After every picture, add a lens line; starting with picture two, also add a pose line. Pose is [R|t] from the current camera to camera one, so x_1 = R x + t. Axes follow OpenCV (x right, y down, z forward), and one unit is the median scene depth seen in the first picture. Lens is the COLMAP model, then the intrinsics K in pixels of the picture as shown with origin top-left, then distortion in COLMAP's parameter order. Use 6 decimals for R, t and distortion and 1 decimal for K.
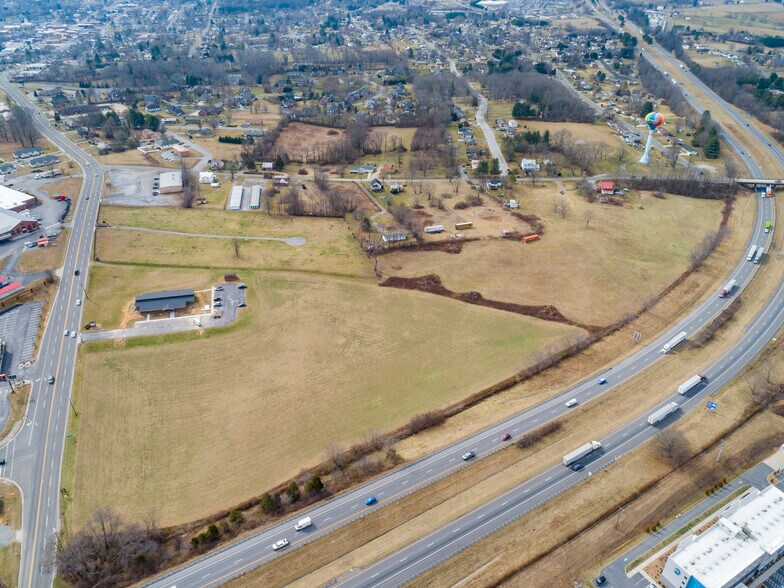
lens RADIAL K [[589.8, 0, 390.7], [0, 589.8, 293.9], [0, 0, 1]] dist [-0.024594, 0.010474]
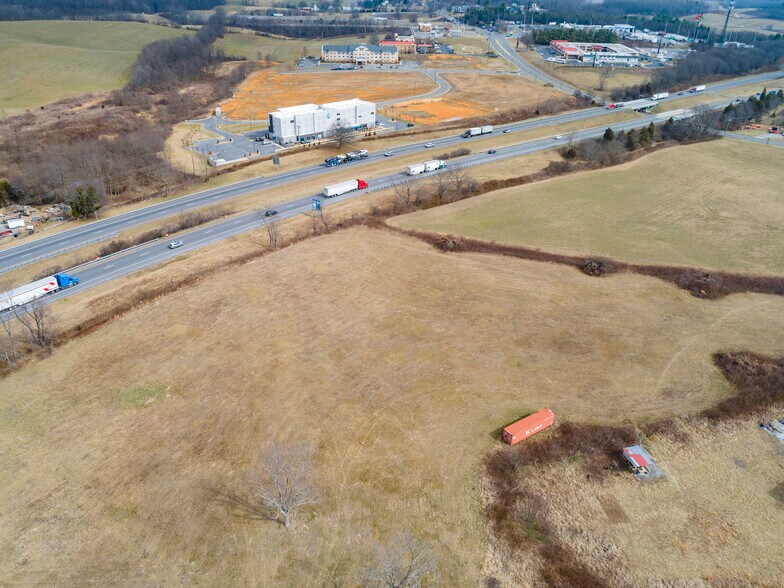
lens RADIAL K [[589.8, 0, 390.7], [0, 589.8, 293.9], [0, 0, 1]] dist [-0.024594, 0.010474]
pose [[-0.986747, 0.050929, -0.154068, 0.300398], [-0.108859, 0.496346, 0.861273, -0.306628], [0.120335, 0.866630, -0.484223, 0.955625]]
